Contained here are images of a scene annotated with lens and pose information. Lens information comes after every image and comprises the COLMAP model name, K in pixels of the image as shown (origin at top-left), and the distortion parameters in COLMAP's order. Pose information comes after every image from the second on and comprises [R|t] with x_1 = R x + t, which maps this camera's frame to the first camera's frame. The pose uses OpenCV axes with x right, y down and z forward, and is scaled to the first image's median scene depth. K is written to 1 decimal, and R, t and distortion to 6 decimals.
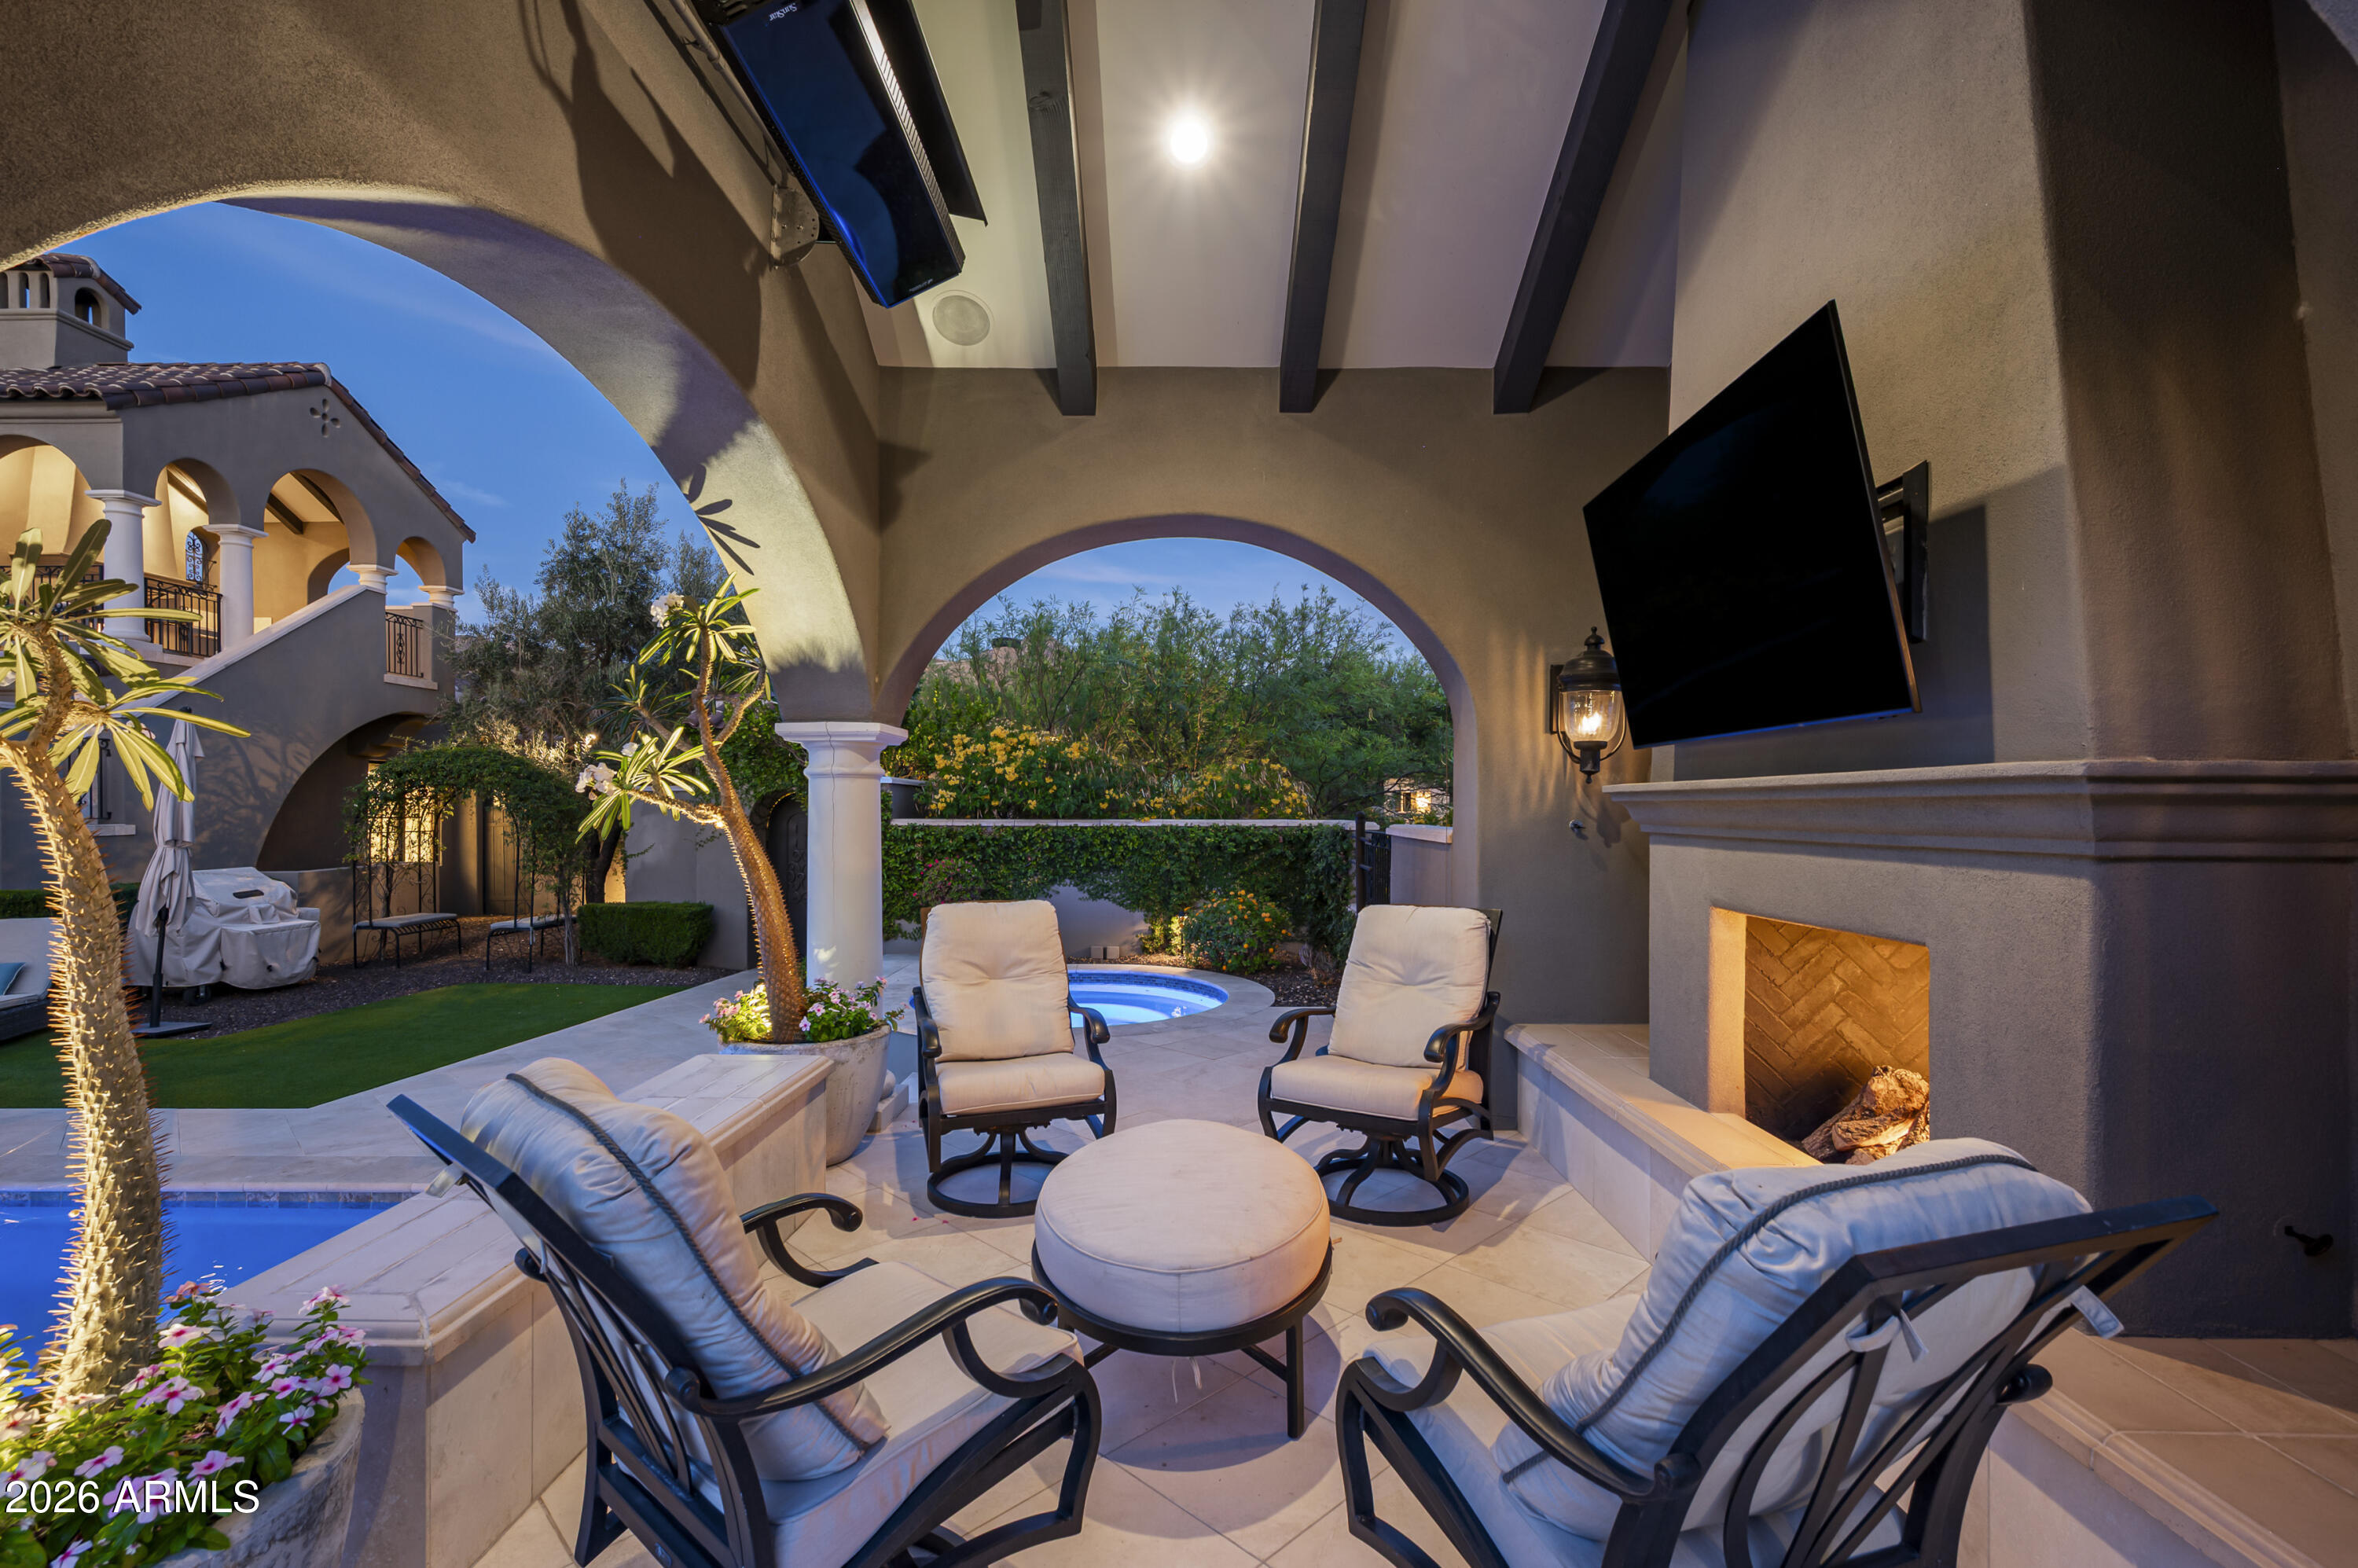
lens RADIAL K [[1054.2, 0, 1180.2], [0, 1054.2, 812.2], [0, 0, 1]] dist [-0.001144, 0.000048]
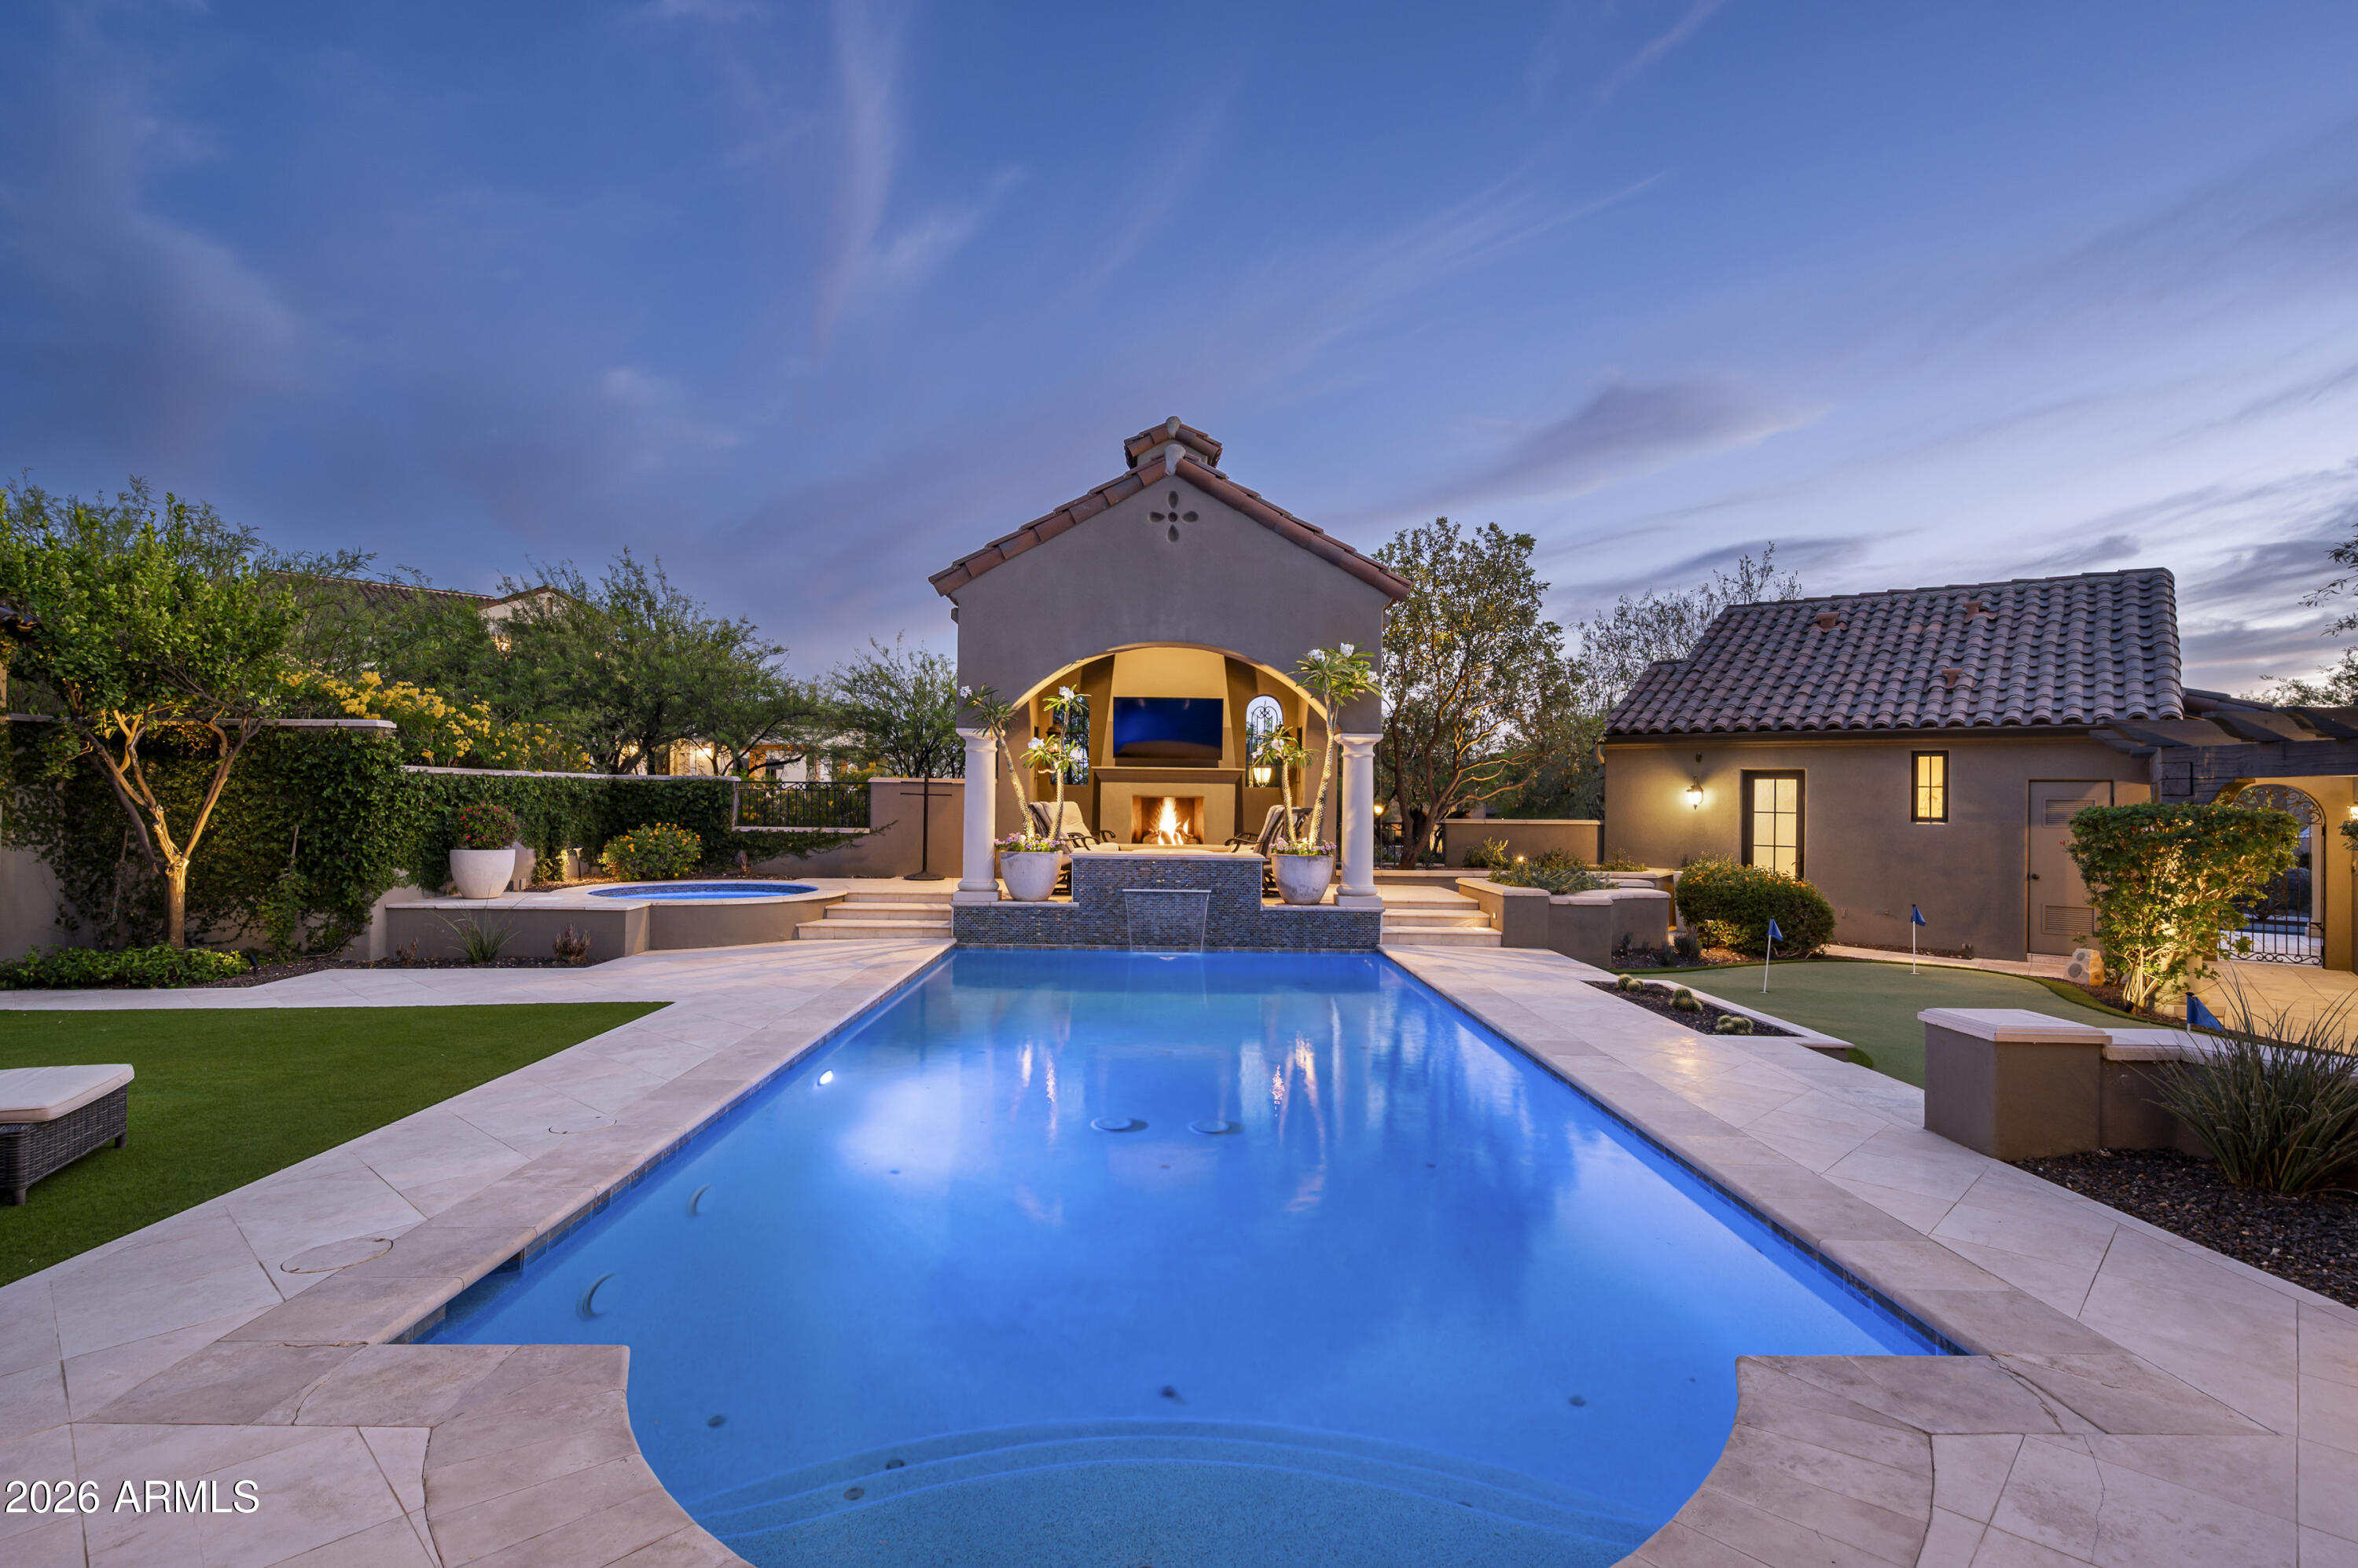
lens RADIAL K [[1155.3, 0, 1178.5], [0, 1155.3, 788.1], [0, 0, 1]] dist [0.001284, 0.000282]
pose [[-0.032653, 0.009442, 0.999422, -1.357082], [-0.007374, 0.999926, -0.009688, 0.032733], [-0.999440, -0.007686, -0.032581, 0.308420]]
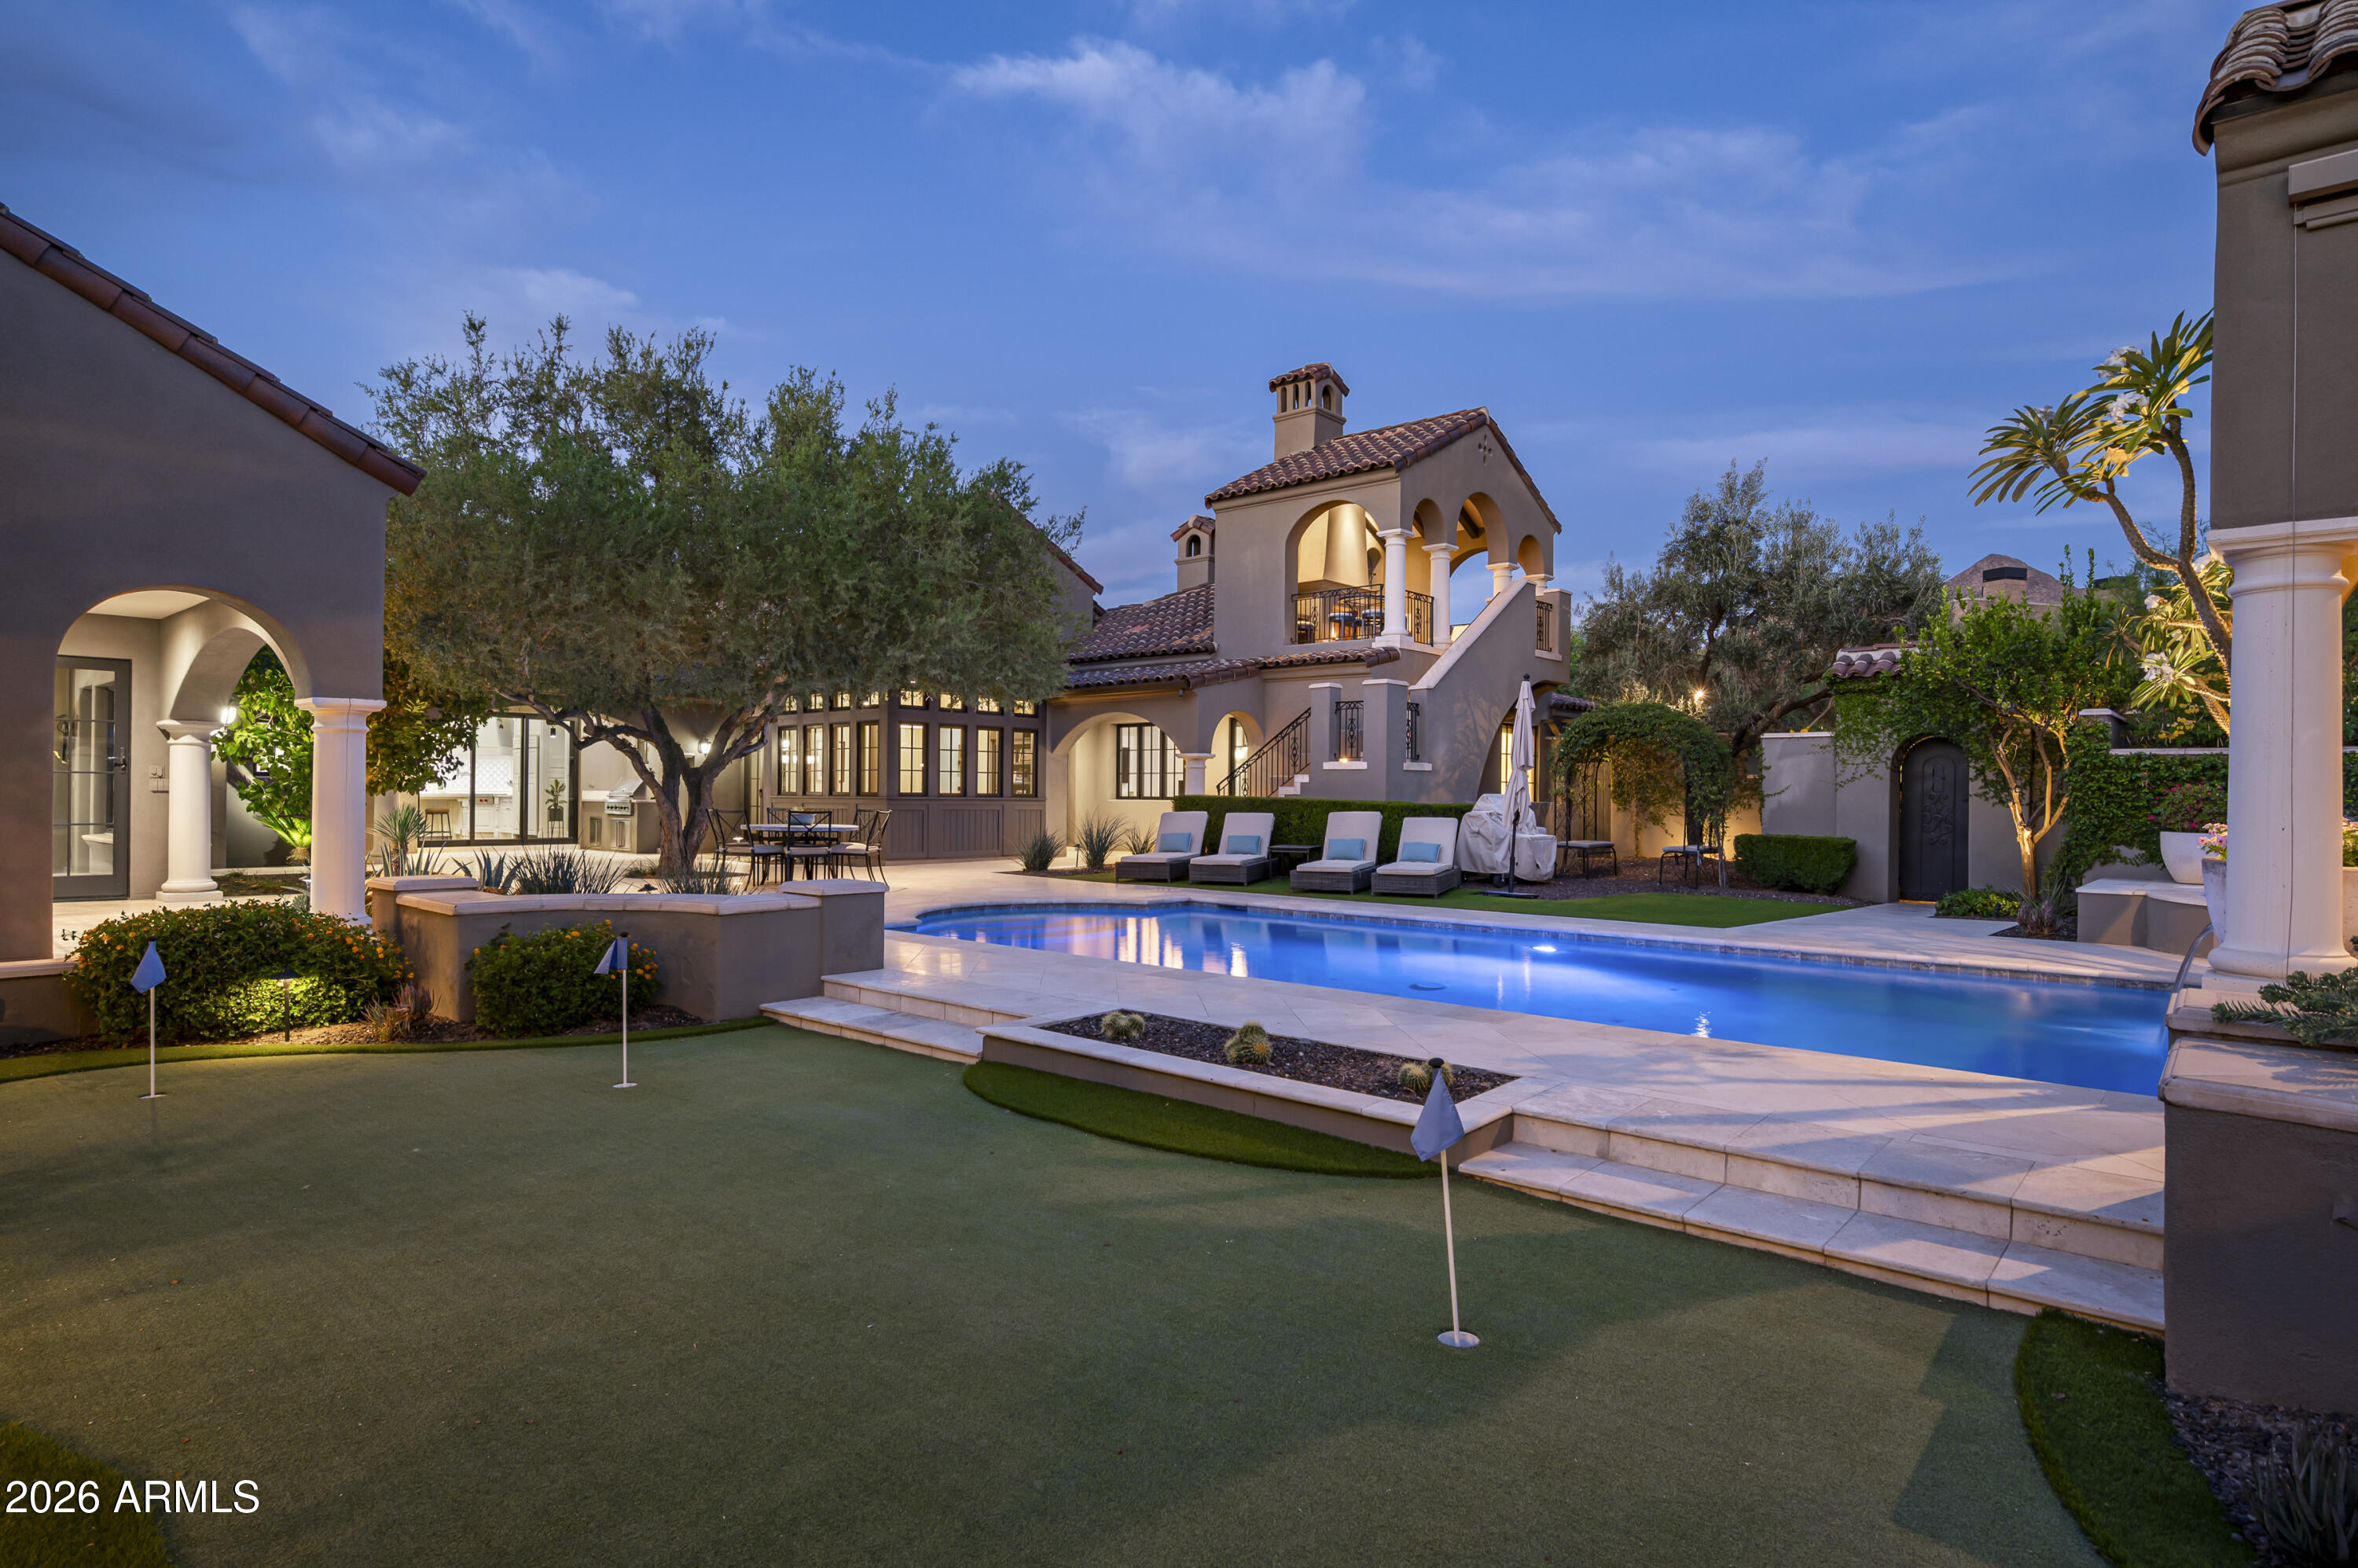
lens RADIAL K [[1260.1, 0, 1175.7], [0, 1260.1, 786.1], [0, 0, 1]] dist [-0.000670, 0.000118]
pose [[0.761189, 0.004305, -0.648516, -0.167886], [-0.015263, 0.999820, -0.011278, 0.071345], [0.648351, 0.018483, 0.761117, -0.547918]]
